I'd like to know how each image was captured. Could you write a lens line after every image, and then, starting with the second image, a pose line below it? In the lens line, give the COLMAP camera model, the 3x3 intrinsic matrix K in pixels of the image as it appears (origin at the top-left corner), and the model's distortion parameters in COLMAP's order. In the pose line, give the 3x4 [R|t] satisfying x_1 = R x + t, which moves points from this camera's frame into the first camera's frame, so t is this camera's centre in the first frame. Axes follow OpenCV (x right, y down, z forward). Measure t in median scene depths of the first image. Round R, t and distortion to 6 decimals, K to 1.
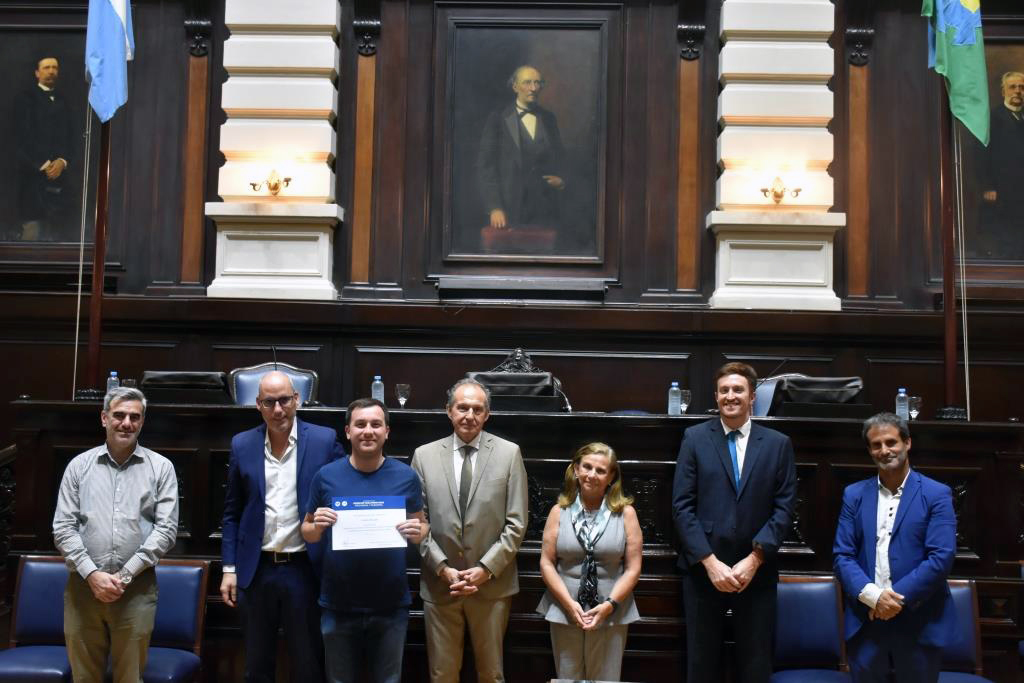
lens RADIAL K [[1069.1, 0, 510.2], [0, 1069.1, 343.2], [0, 0, 1]] dist [-0.003166, 0.018381]
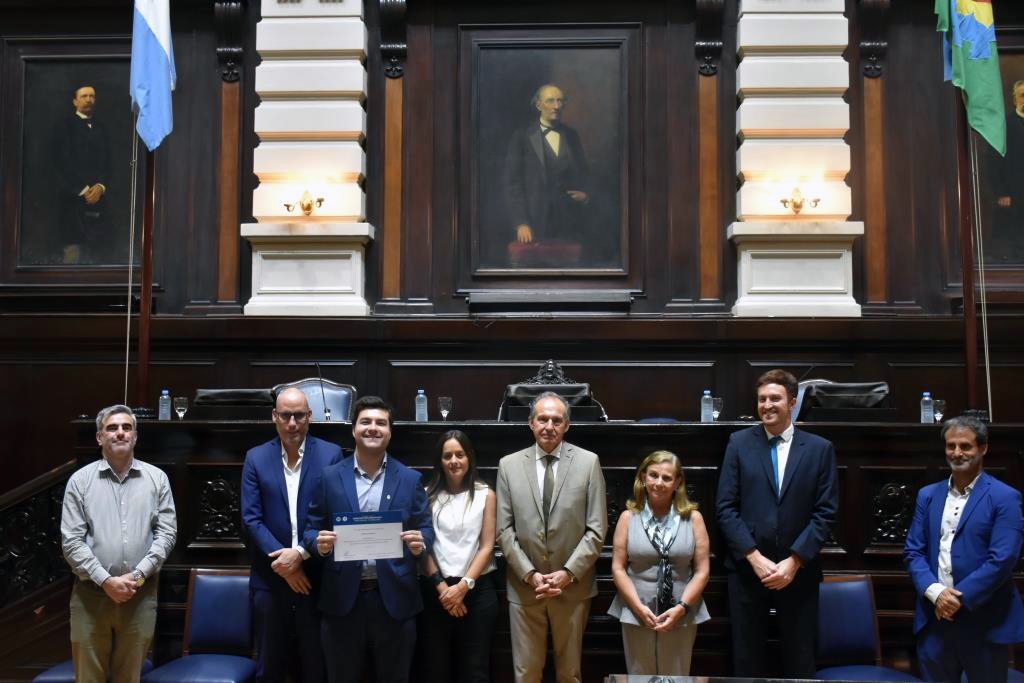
lens RADIAL K [[1069.1, 0, 510.2], [0, 1069.1, 343.2], [0, 0, 1]] dist [-0.003166, 0.018381]
pose [[0.999786, -0.019425, -0.007104, -0.020318], [0.019369, 0.999781, -0.007899, -0.003332], [0.007256, 0.007760, 0.999944, -0.027997]]
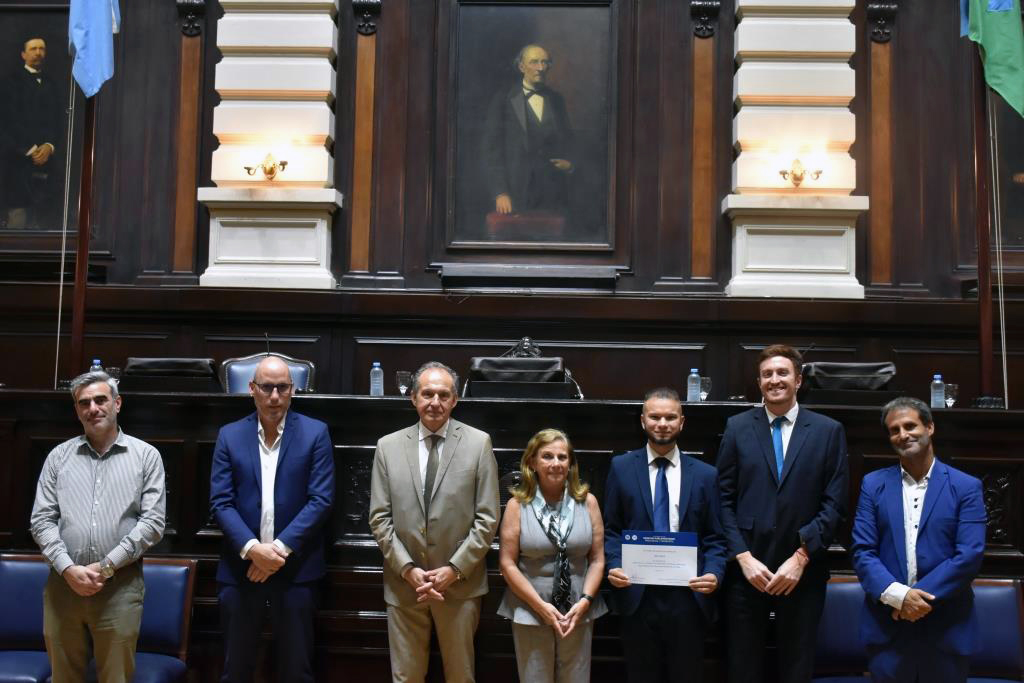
lens RADIAL K [[1071.2, 0, 508.2], [0, 1071.2, 342.1], [0, 0, 1]] dist [-0.003561, 0.023318]
pose [[0.999982, -0.002187, -0.005532, -0.002474], [0.002148, 0.999973, -0.007058, 0.013949], [0.005547, 0.007046, 0.999960, 0.043636]]
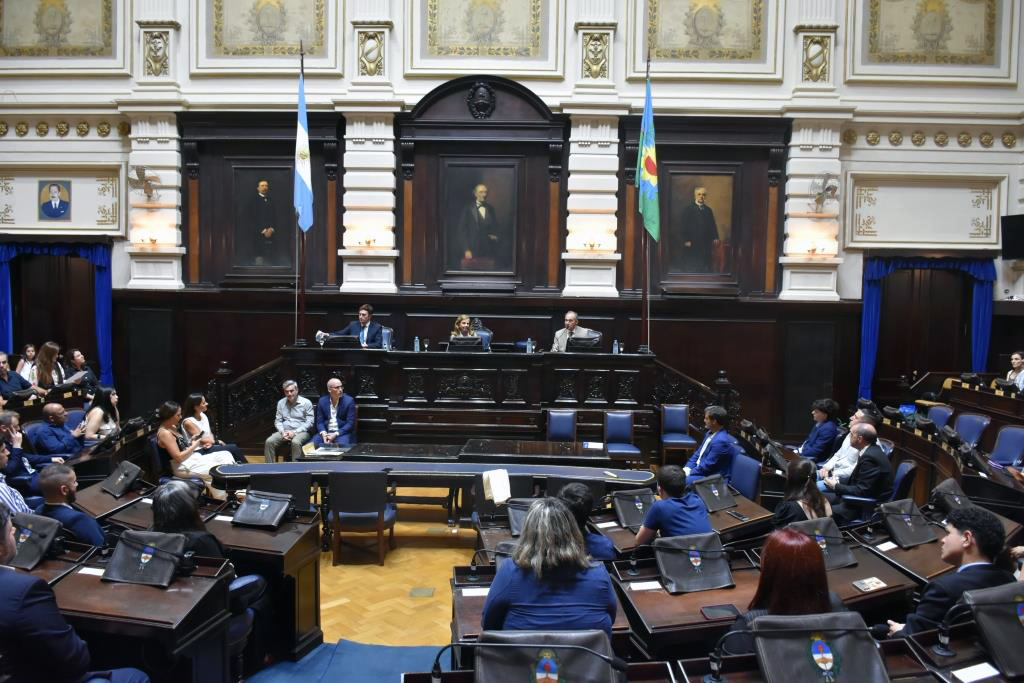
lens RADIAL K [[760.7, 0, 509.5], [0, 760.7, 345.3], [0, 0, 1]] dist [-0.021111, -0.001101]
pose [[0.999983, -0.005769, 0.001194, 0.072261], [0.005581, 0.992552, 0.121696, -0.124140], [-0.001887, -0.121688, 0.992567, -0.609028]]
